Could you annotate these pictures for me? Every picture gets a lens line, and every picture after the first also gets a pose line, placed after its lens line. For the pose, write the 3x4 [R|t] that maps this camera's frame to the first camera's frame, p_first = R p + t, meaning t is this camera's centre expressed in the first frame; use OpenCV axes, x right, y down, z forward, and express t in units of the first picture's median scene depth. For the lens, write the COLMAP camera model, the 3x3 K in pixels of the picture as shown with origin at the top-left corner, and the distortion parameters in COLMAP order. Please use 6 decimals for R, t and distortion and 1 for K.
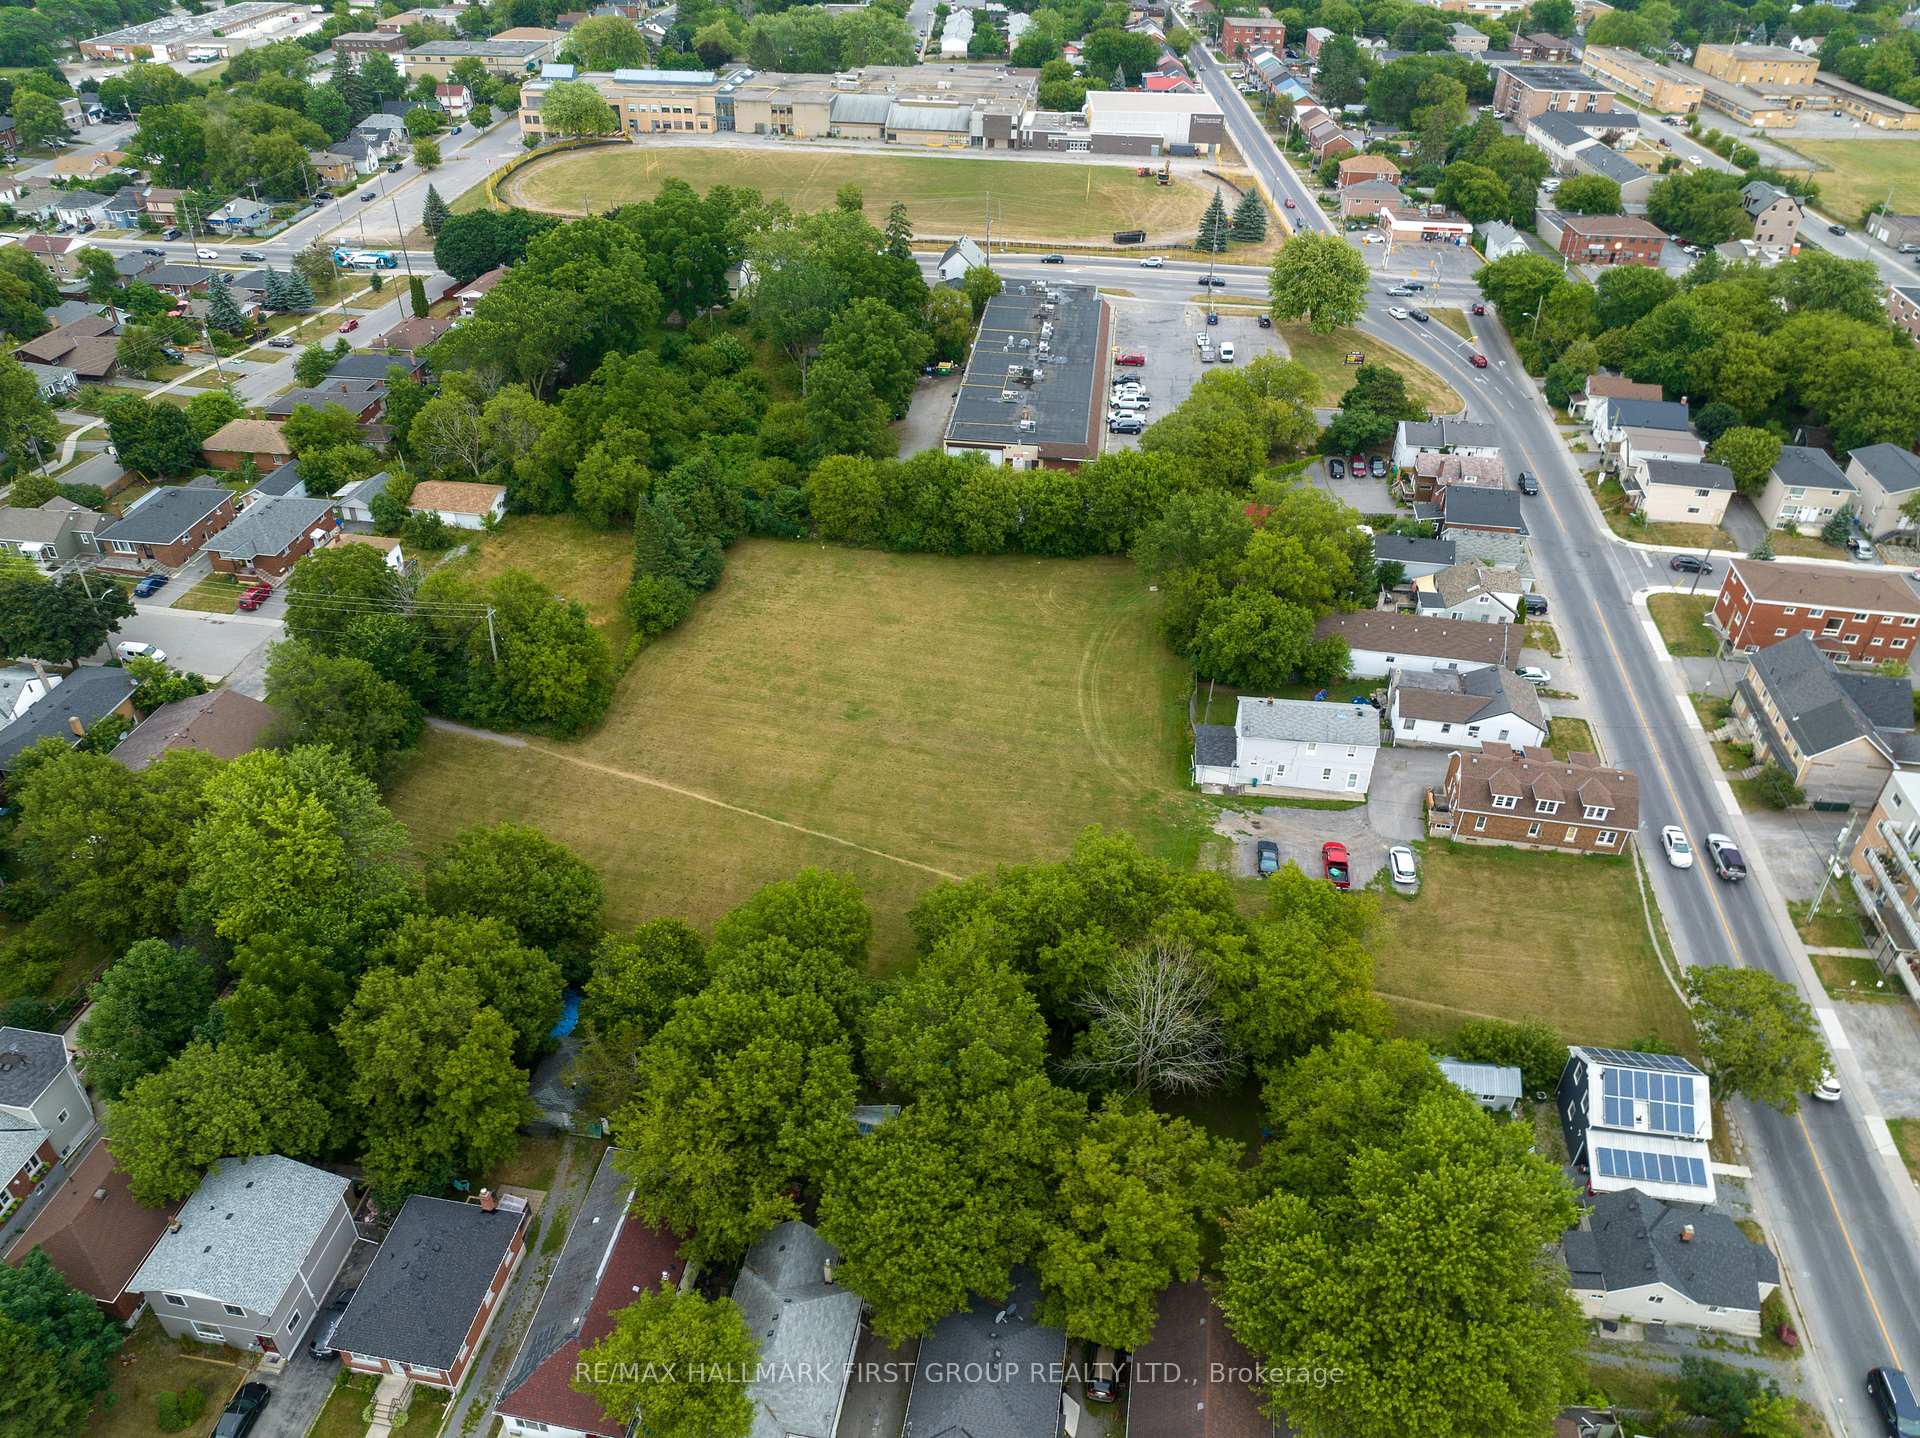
lens RADIAL K [[1353.3, 0, 958.4], [0, 1353.3, 719.2], [0, 0, 1]] dist [-0.047170, 0.011851]
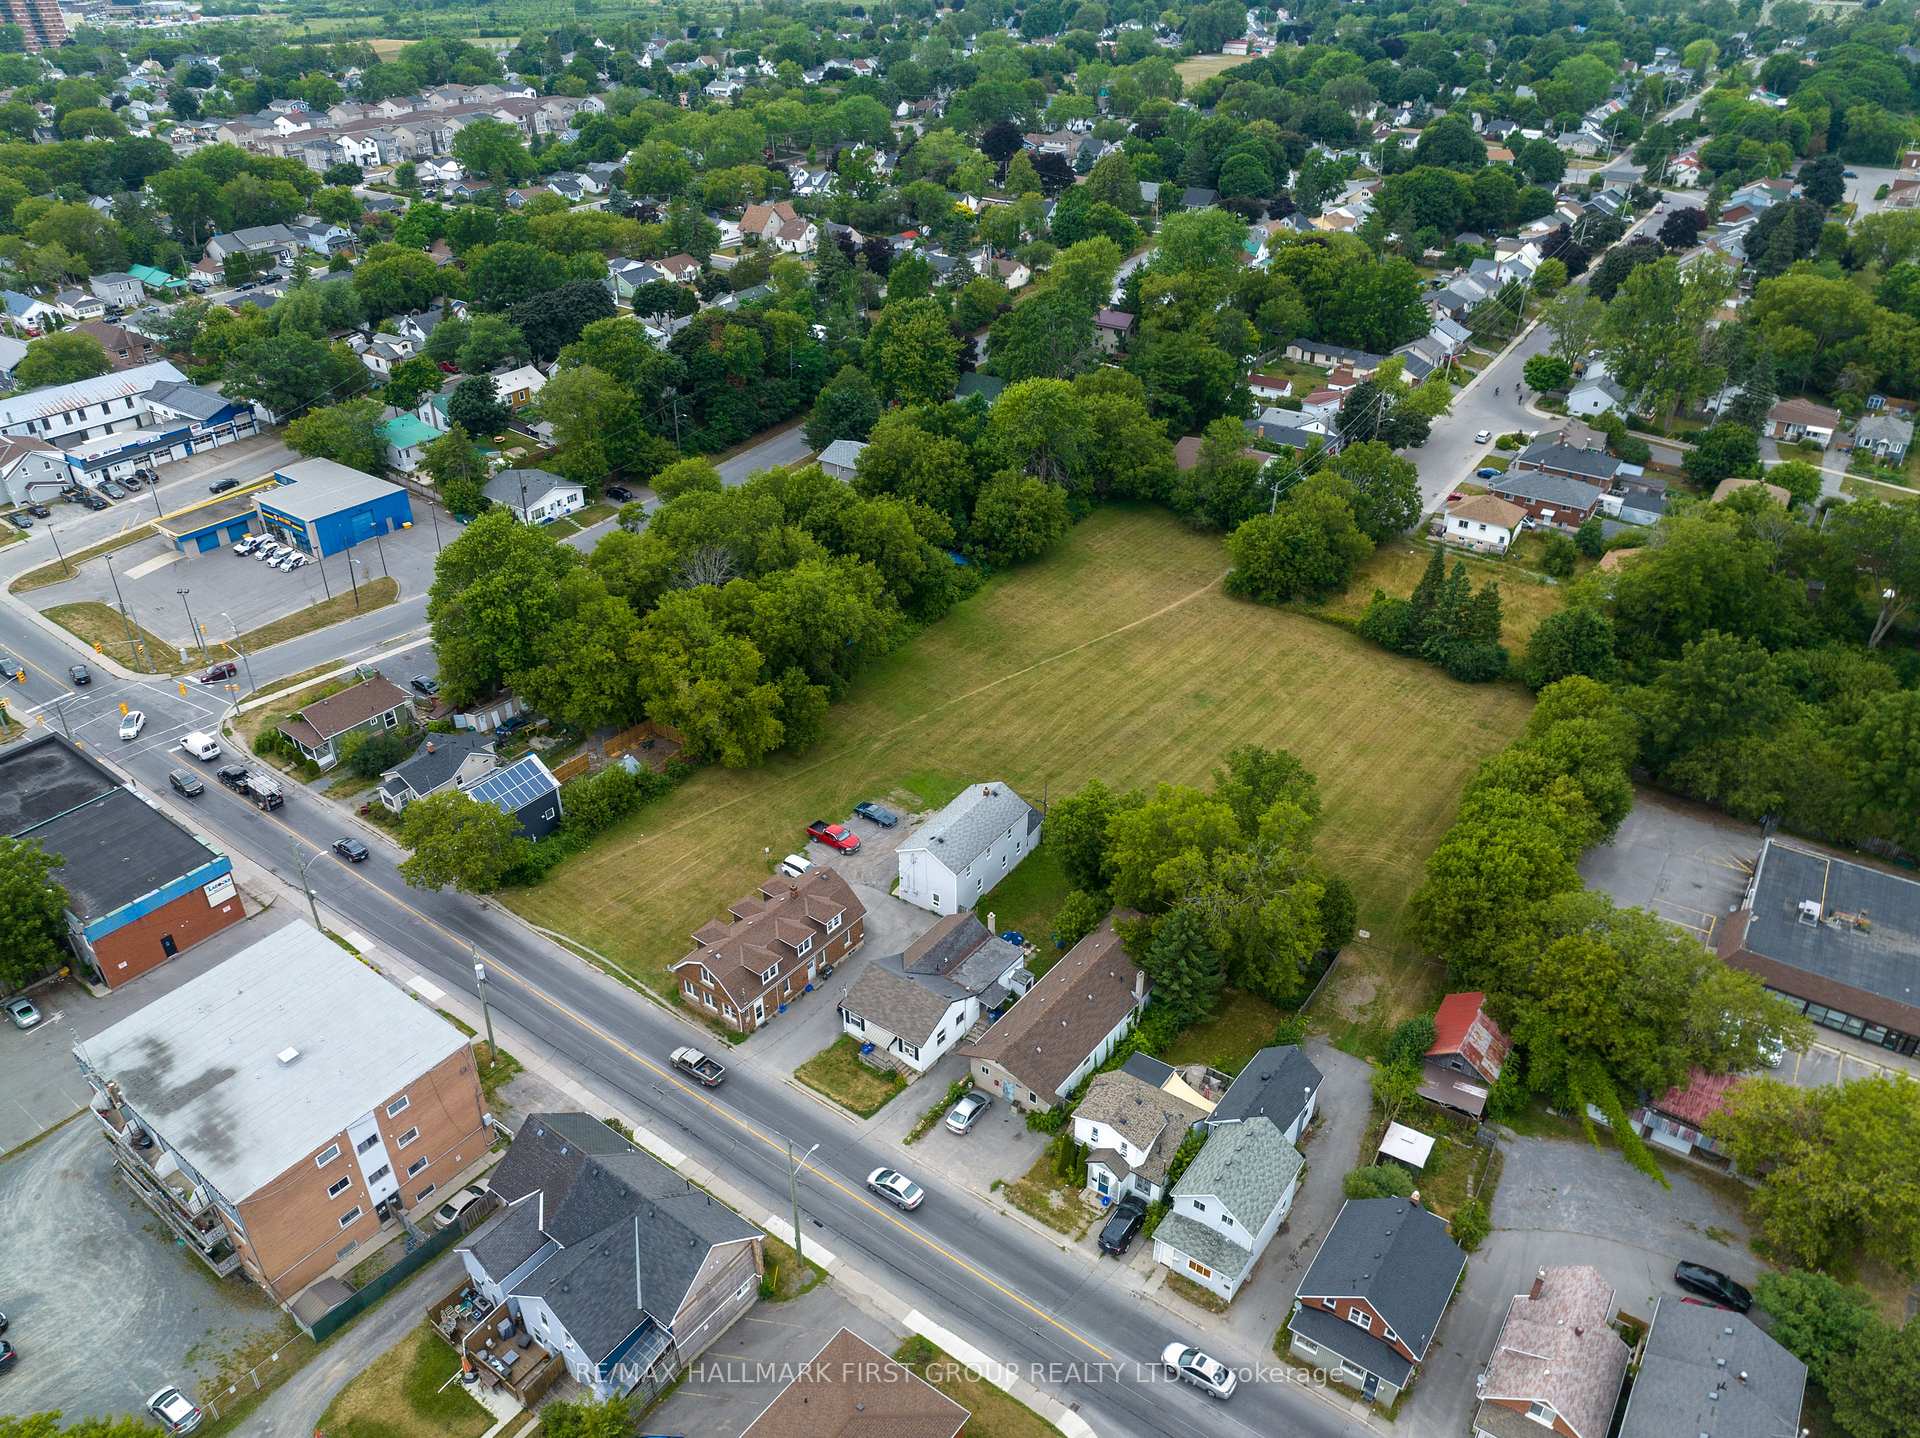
lens RADIAL K [[1351.7, 0, 957.5], [0, 1351.7, 720.4], [0, 0, 1]] dist [-0.048470, 0.019521]
pose [[-0.458416, 0.453156, -0.764529, 0.739799], [-0.517642, 0.563123, 0.644158, -0.509563], [0.722428, 0.691044, -0.023572, 0.731577]]
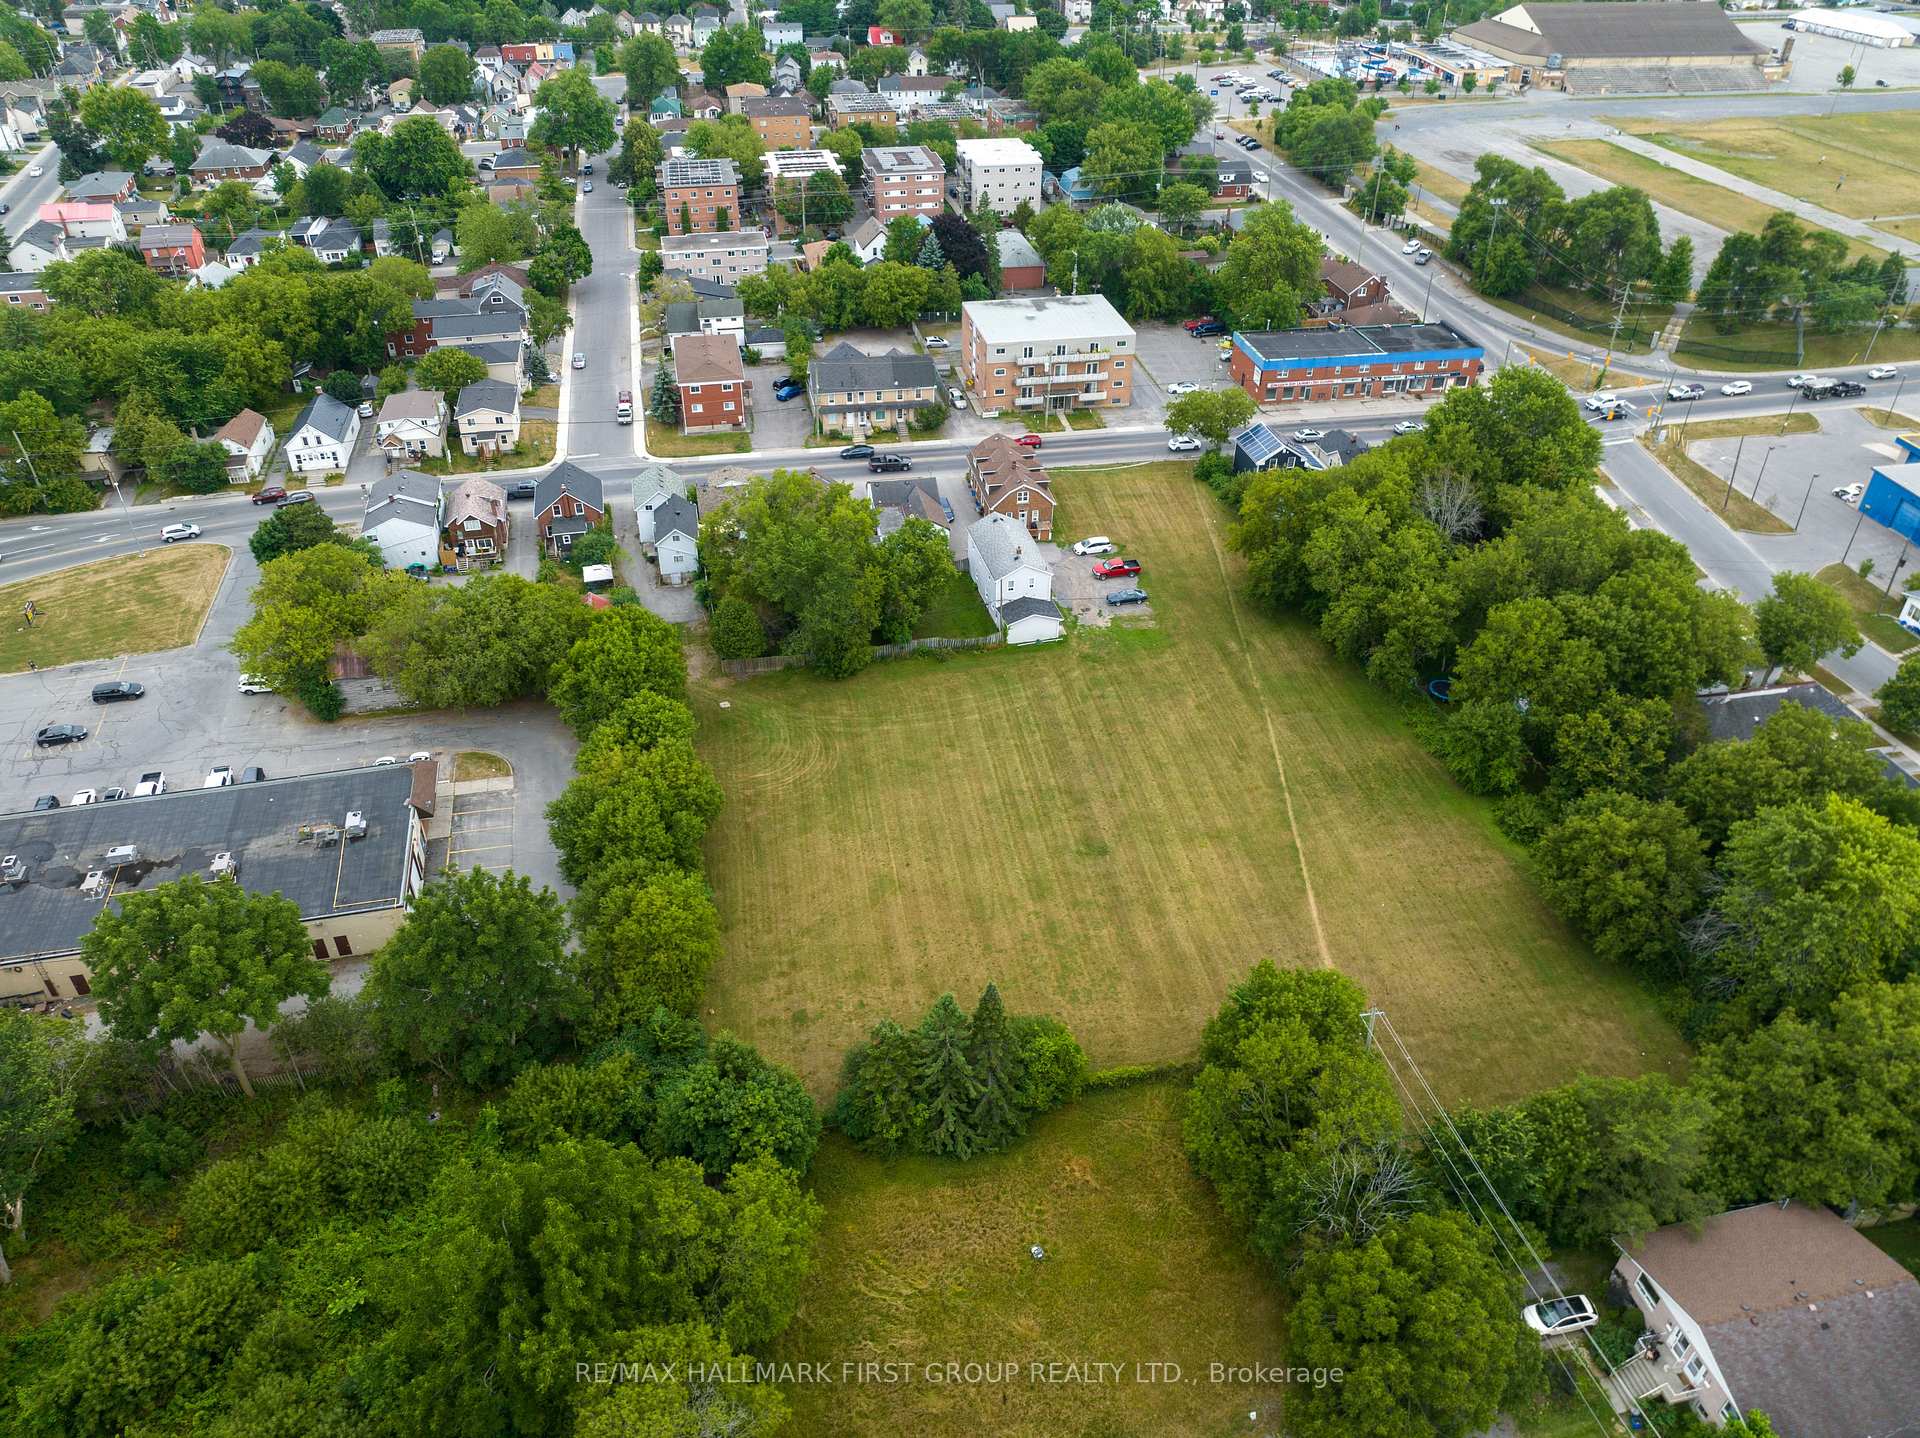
lens RADIAL K [[1348.3, 0, 957.1], [0, 1348.3, 721.6], [0, 0, 1]] dist [-0.042130, 0.003124]
pose [[-0.354390, -0.565115, 0.745018, -0.534511], [0.532596, 0.532886, 0.657552, -0.554085], [-0.768602, 0.629823, 0.112129, 0.756082]]
